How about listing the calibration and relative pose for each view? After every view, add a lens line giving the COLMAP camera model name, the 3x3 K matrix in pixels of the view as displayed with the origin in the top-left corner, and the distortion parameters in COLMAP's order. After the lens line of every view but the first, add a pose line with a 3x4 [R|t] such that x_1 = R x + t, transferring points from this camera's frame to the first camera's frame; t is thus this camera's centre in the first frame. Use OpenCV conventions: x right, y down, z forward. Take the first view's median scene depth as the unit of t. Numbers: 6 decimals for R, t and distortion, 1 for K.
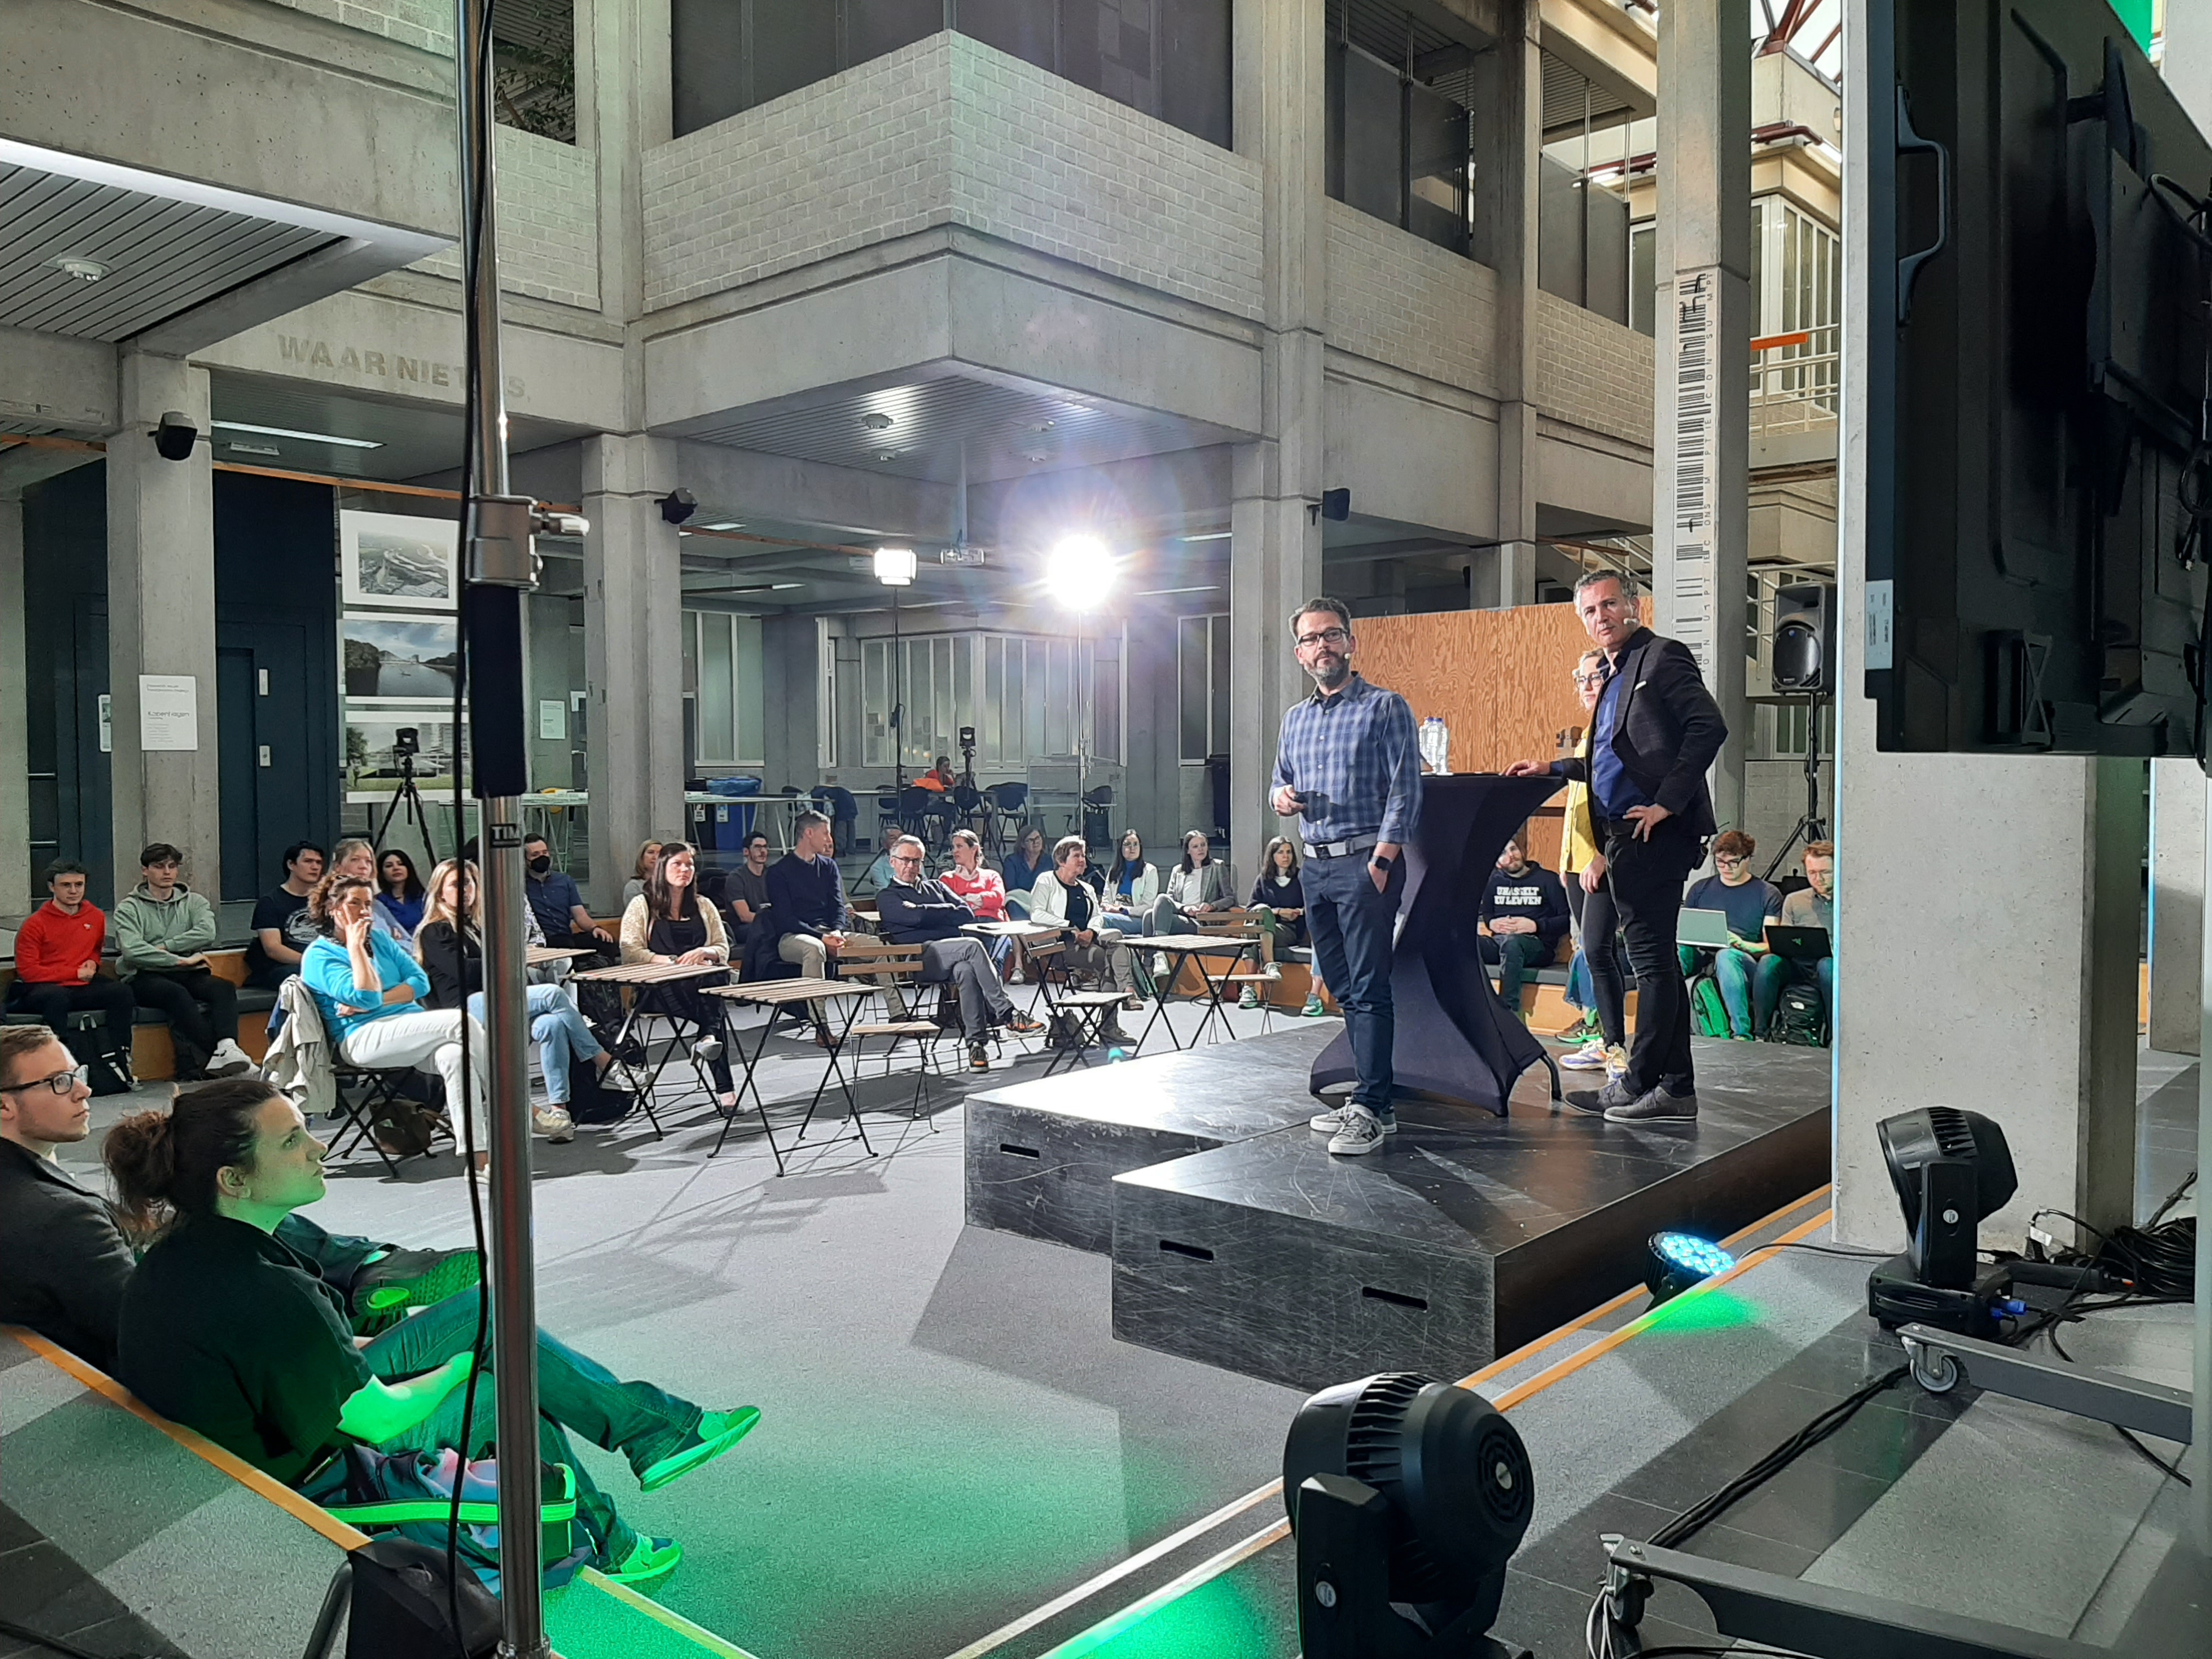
lens RADIAL K [[1694.7, 0, 1097.5], [0, 1694.7, 845.7], [0, 0, 1]] dist [0.052848, -0.107150]
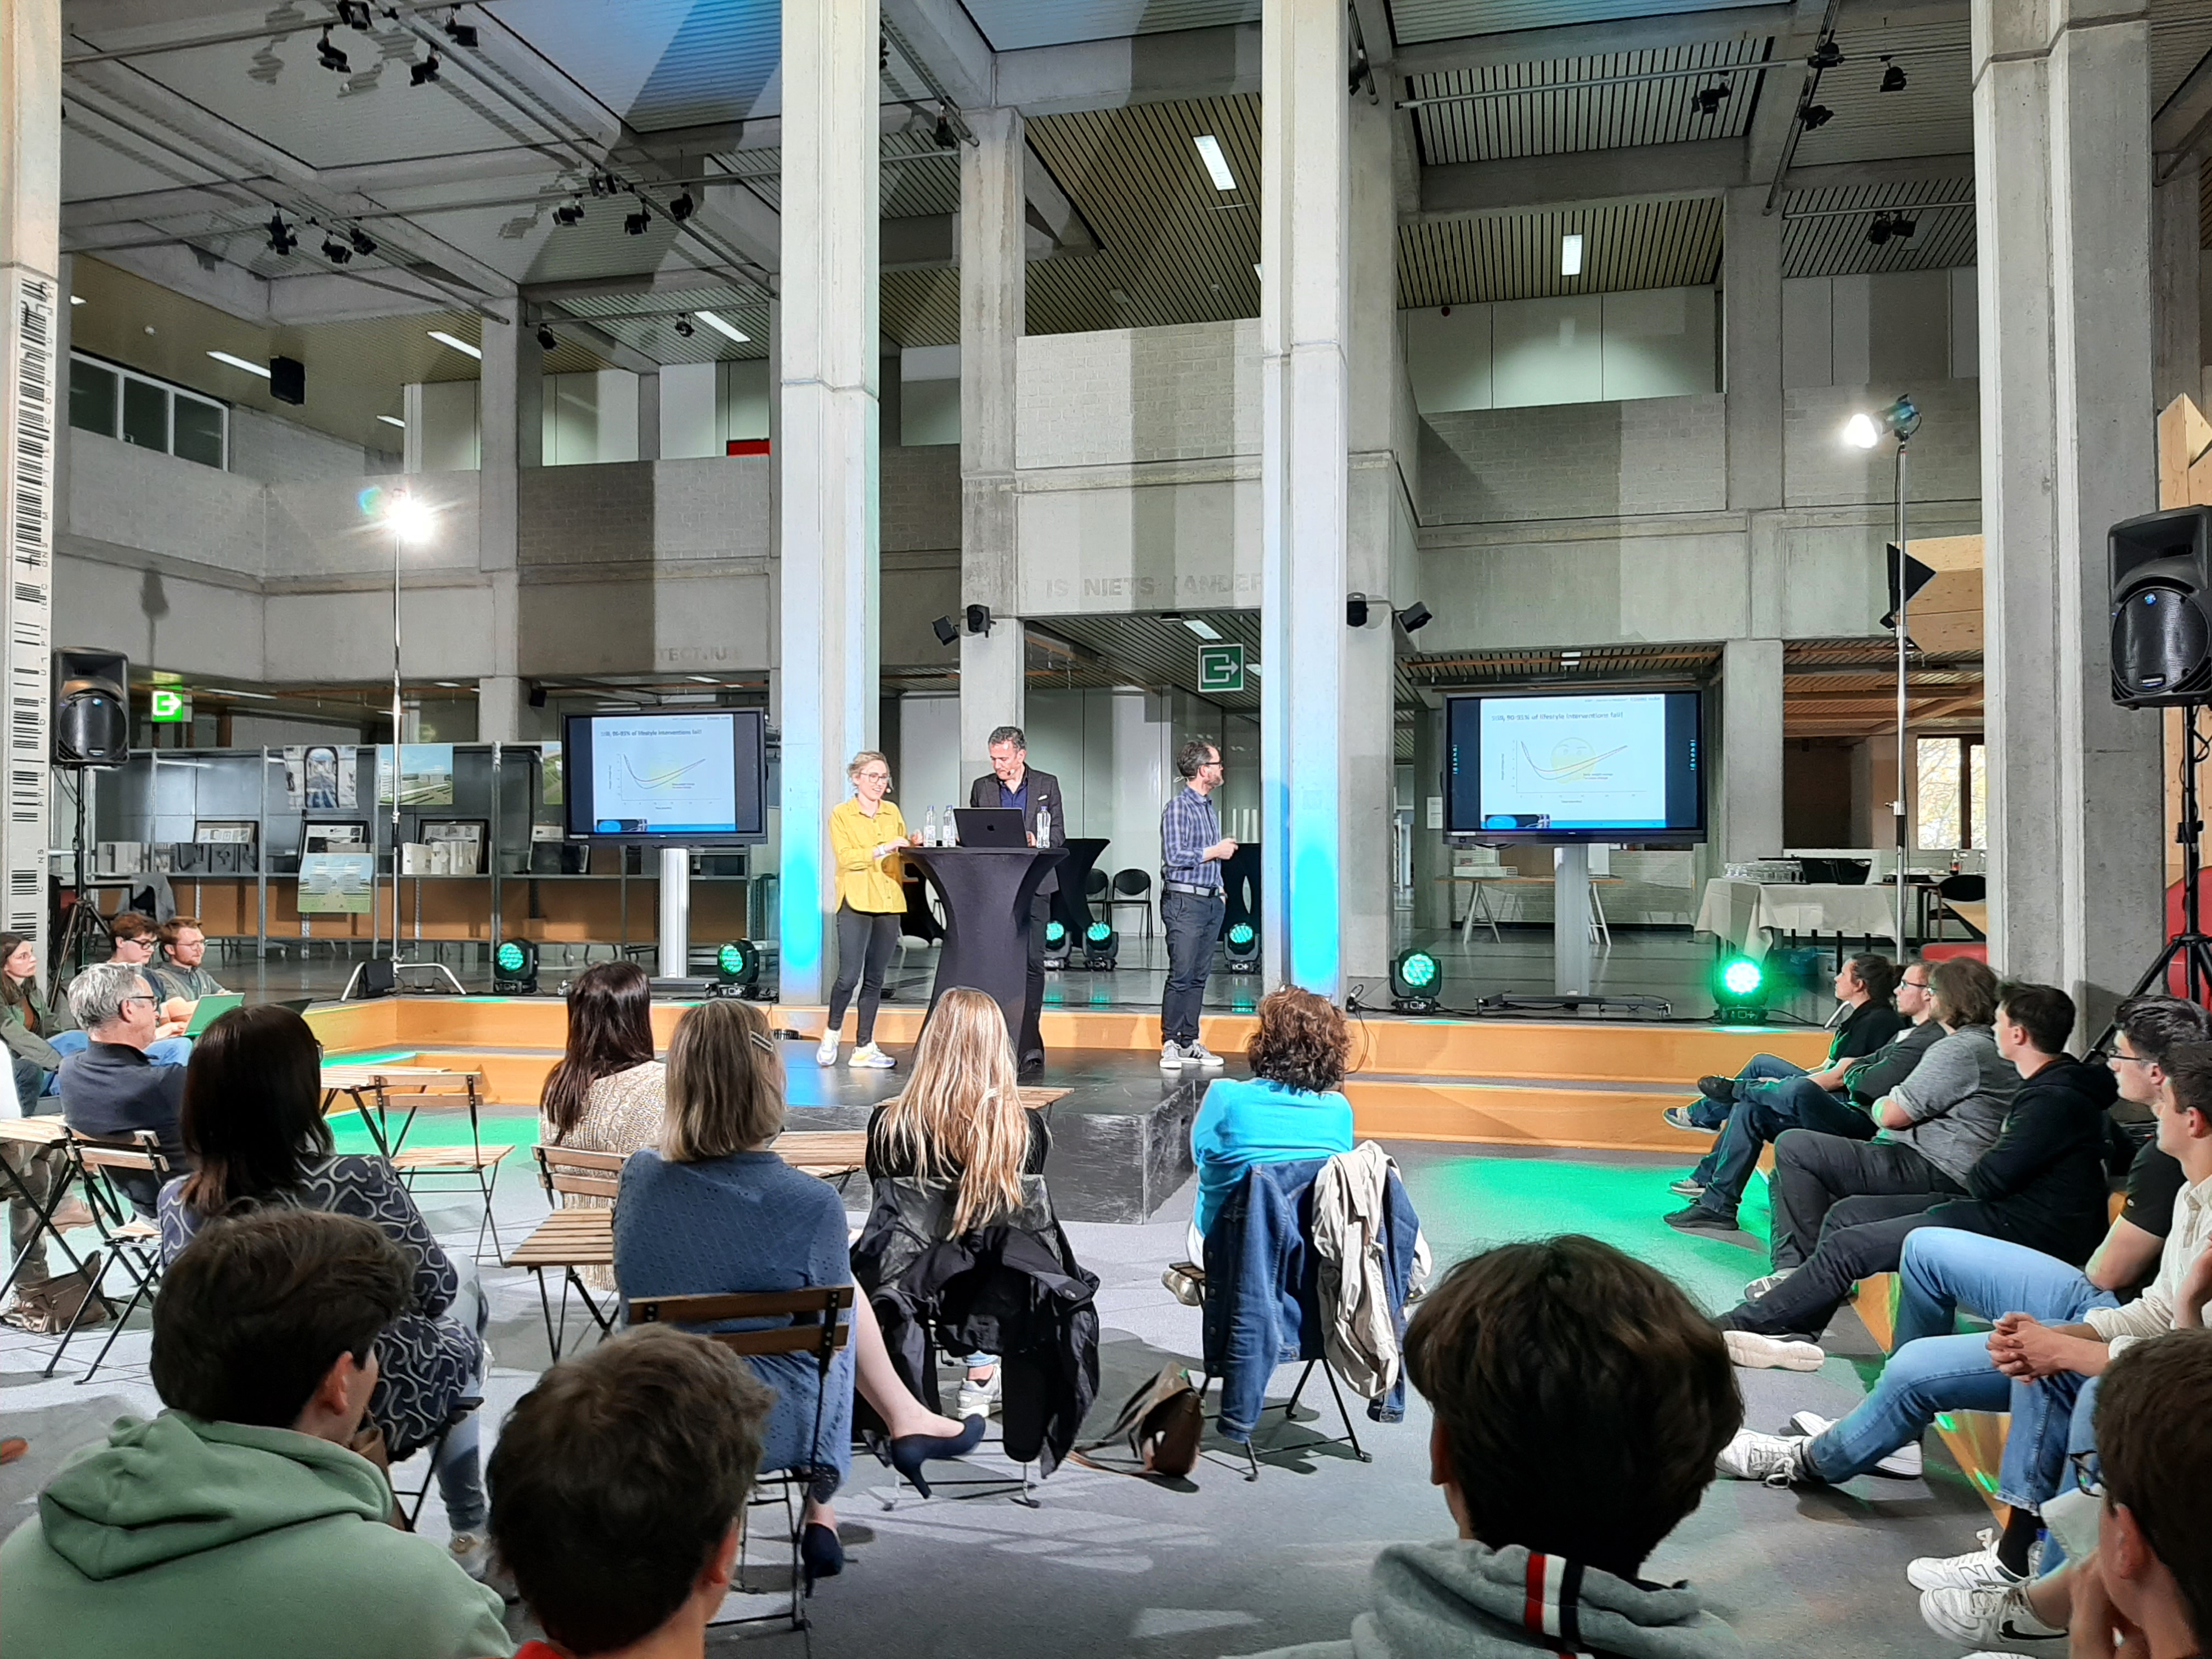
lens RADIAL K [[1694.7, 0, 1110.0], [0, 1694.7, 853.2], [0, 0, 1]] dist [0.052848, -0.107150]
pose [[-0.452499, 0.004501, 0.891753, -0.662573], [0.037518, 0.999198, 0.013995, -0.032901], [-0.890975, 0.039790, -0.452305, 0.908260]]
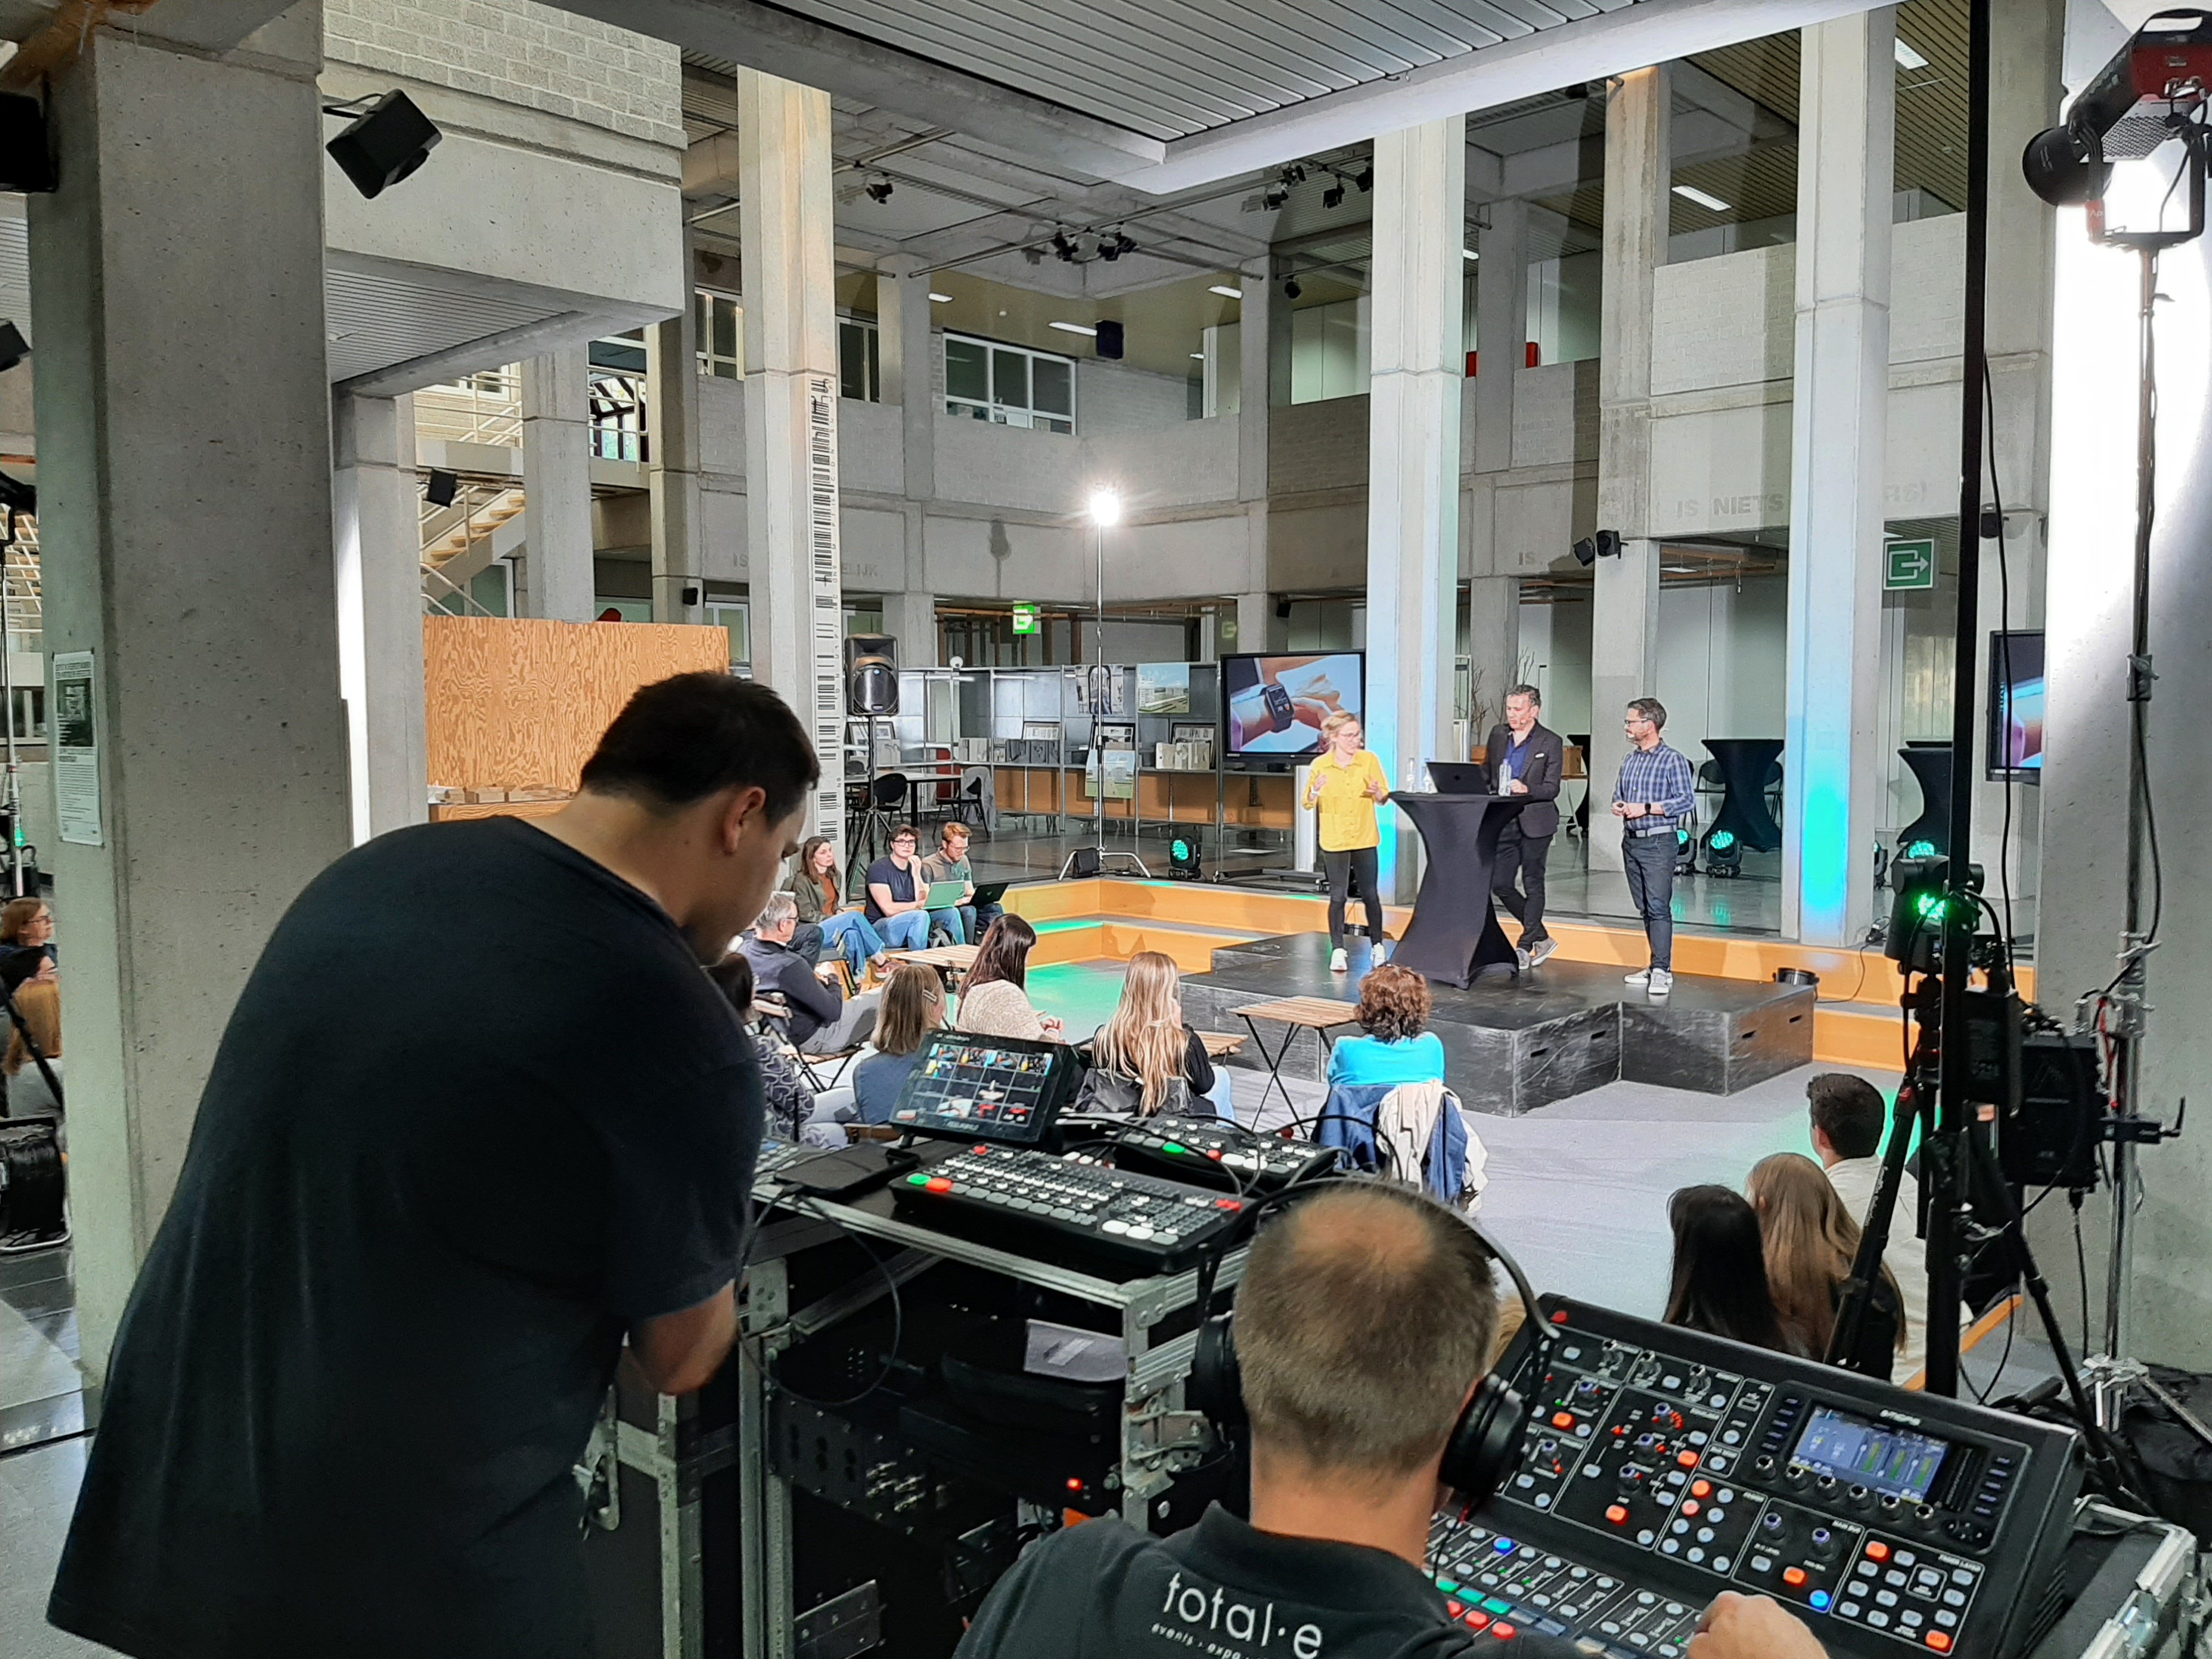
lens RADIAL K [[1694.7, 0, 1129.3], [0, 1694.7, 858.4], [0, 0, 1]] dist [0.052848, -0.107150]
pose [[0.032918, -0.088817, 0.995504, -0.897415], [0.044477, 0.995187, 0.087318, -0.084543], [-0.998468, 0.041403, 0.036710, 0.740664]]
